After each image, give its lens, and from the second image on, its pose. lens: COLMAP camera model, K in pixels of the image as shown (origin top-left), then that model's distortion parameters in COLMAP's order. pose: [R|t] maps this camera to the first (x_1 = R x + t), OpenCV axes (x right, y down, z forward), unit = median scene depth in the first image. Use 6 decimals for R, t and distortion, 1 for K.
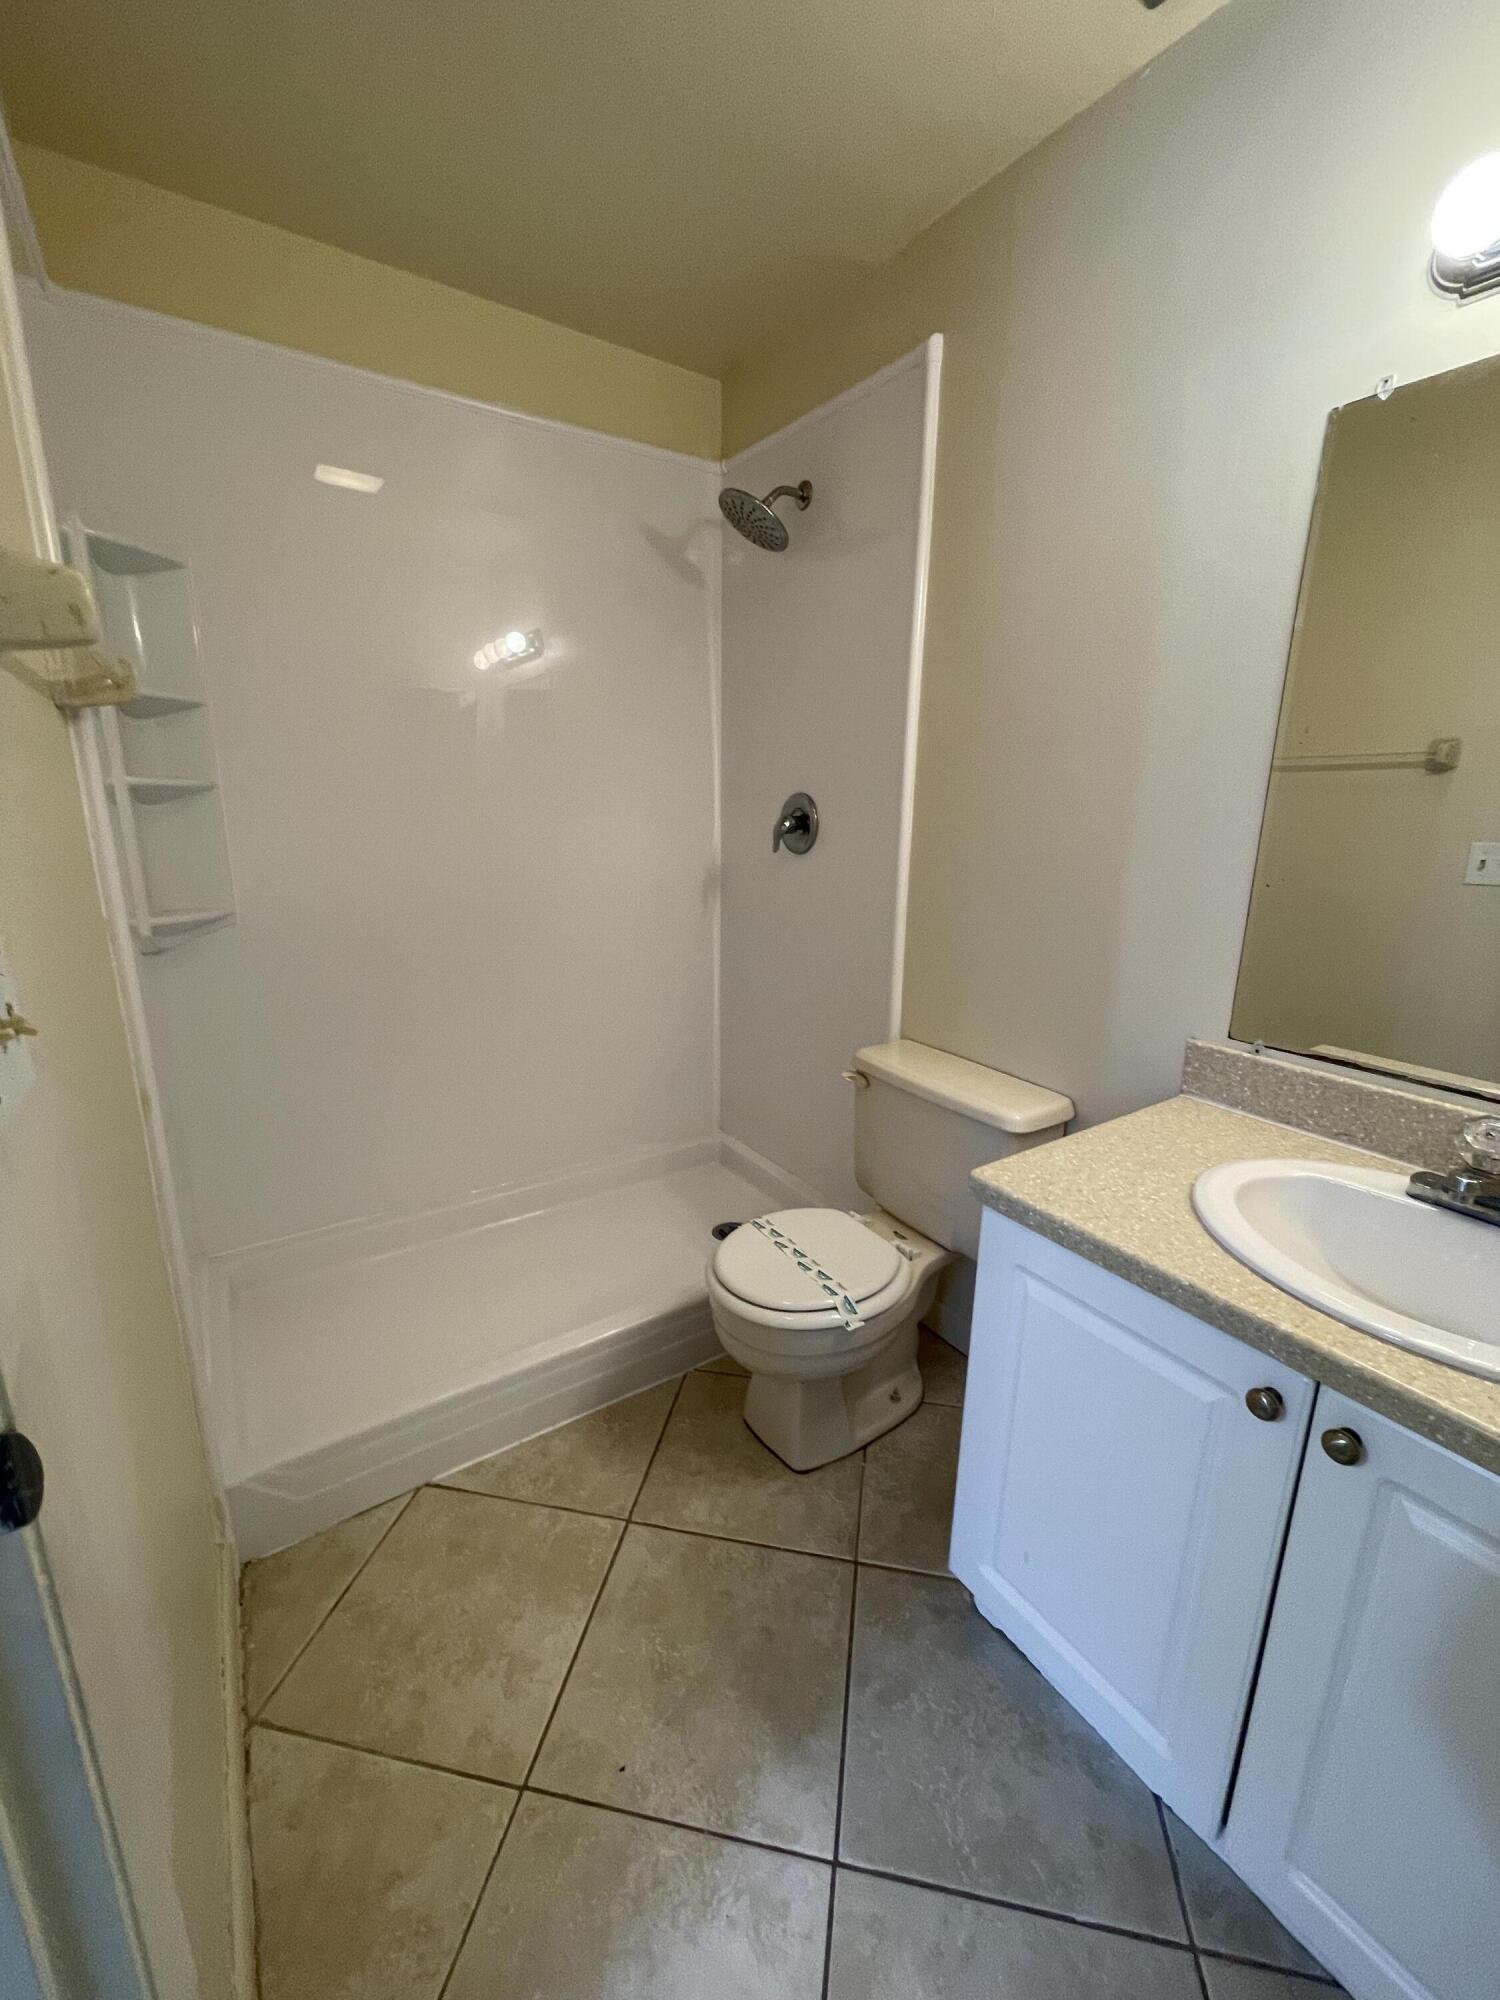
lens RADIAL K [[806.7, 0, 745.7], [0, 806.7, 997.6], [0, 0, 1]] dist [-0.003636, 0.000171]
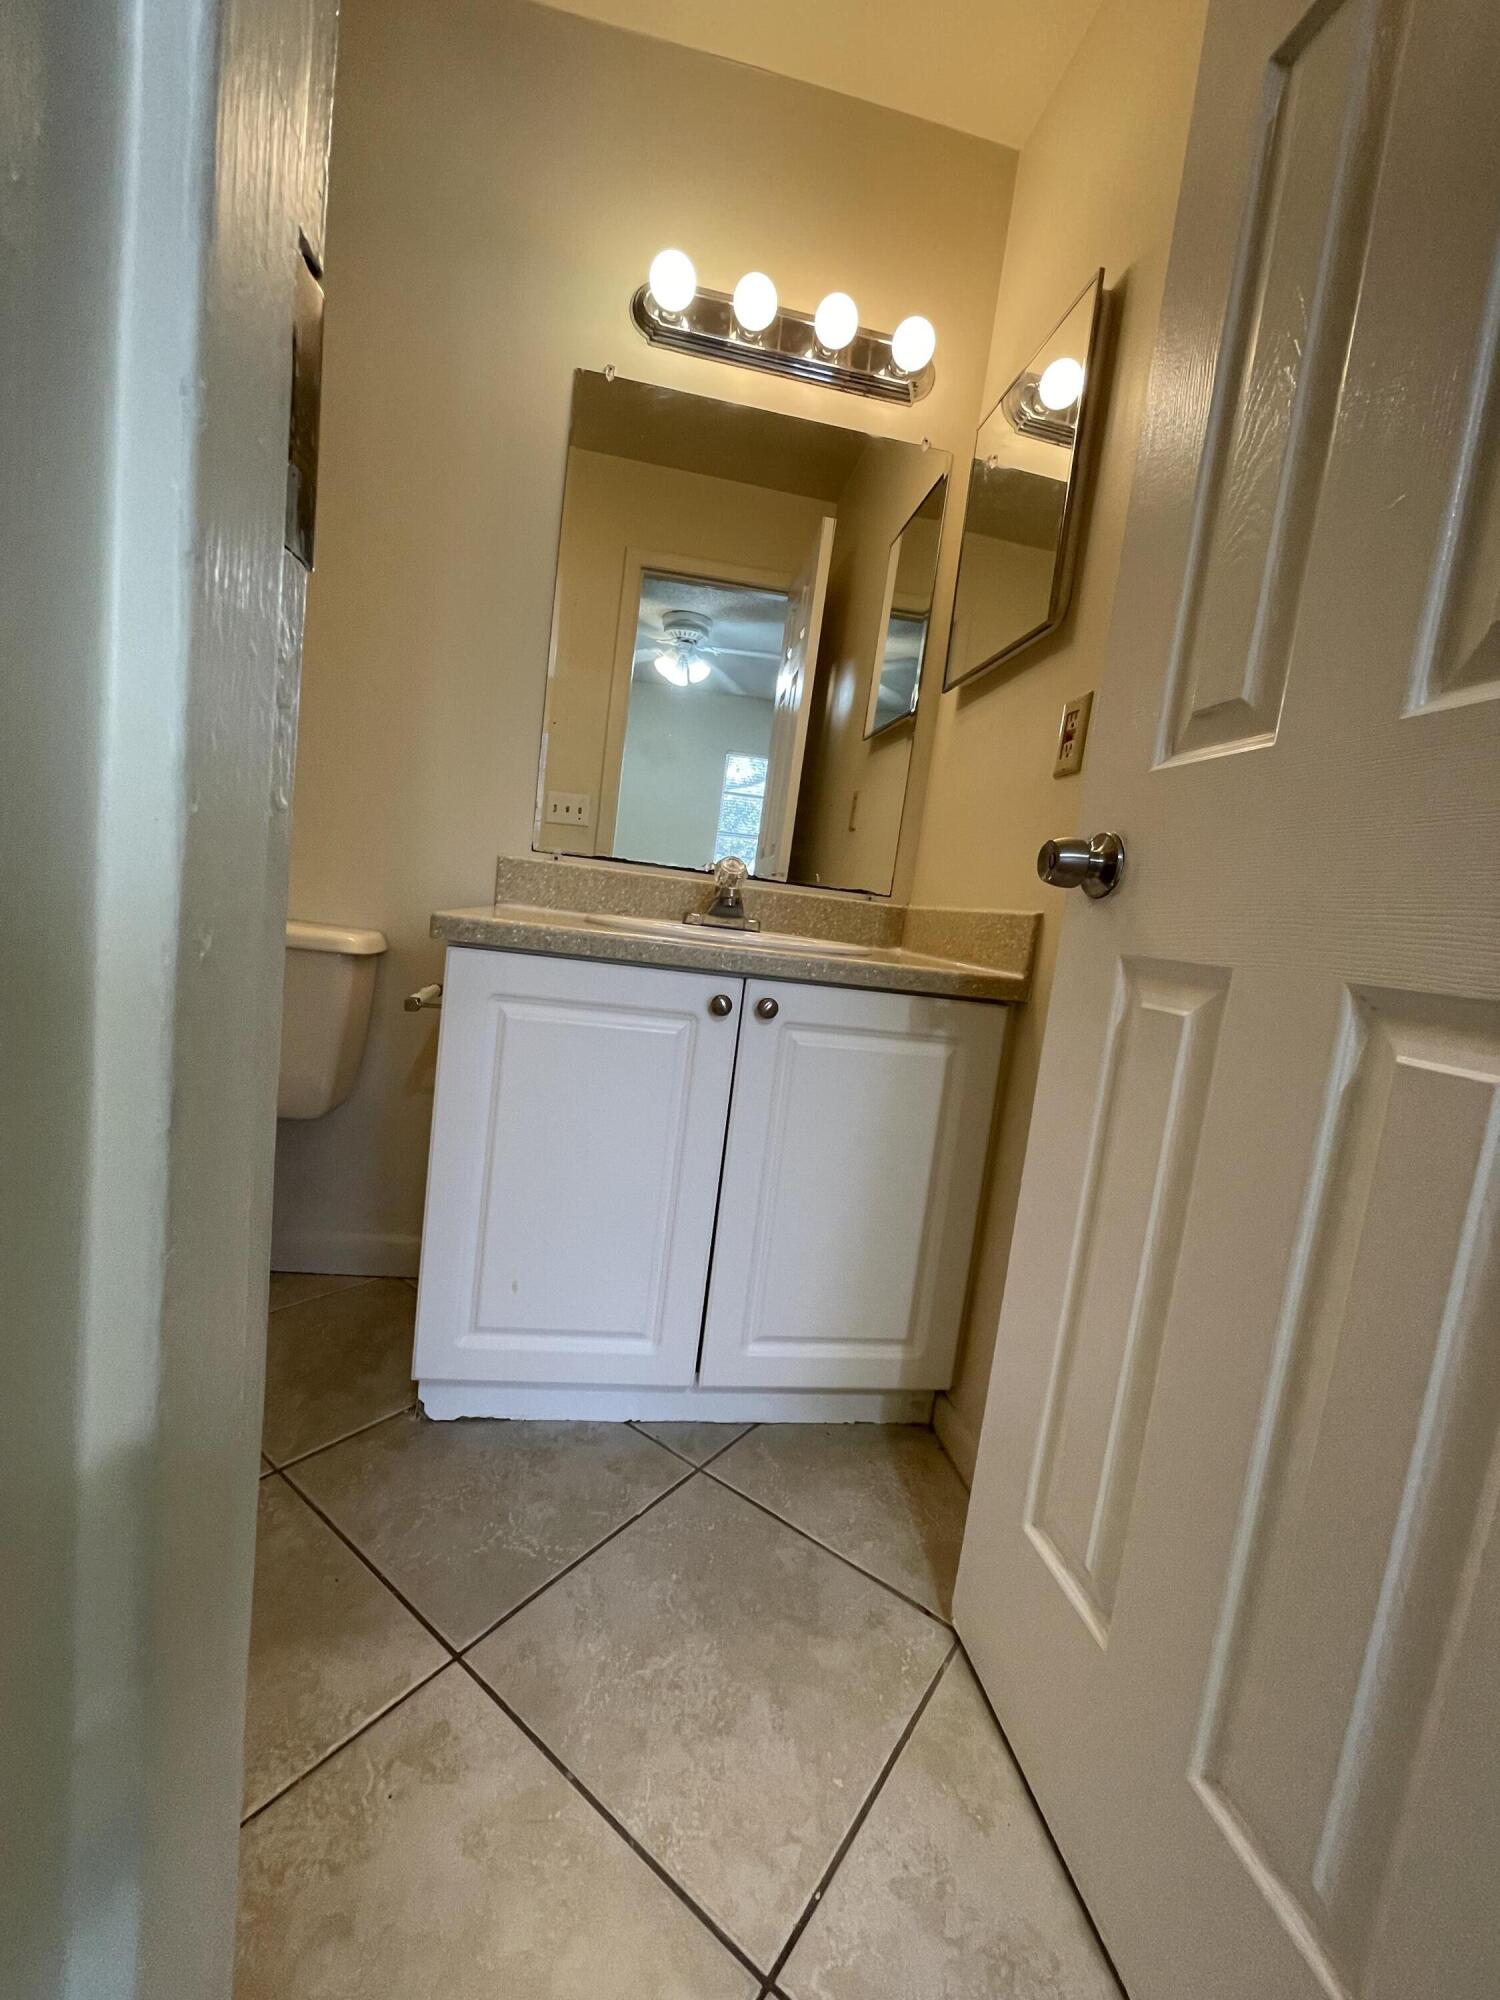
lens RADIAL K [[806.7, 0, 763.7], [0, 806.7, 1000.5], [0, 0, 1]] dist [-0.003636, 0.000171]
pose [[0.407883, -0.058079, 0.911185, -0.468380], [0.101209, 0.994701, 0.018097, 0.360624], [-0.907407, 0.084839, 0.411600, 0.260430]]
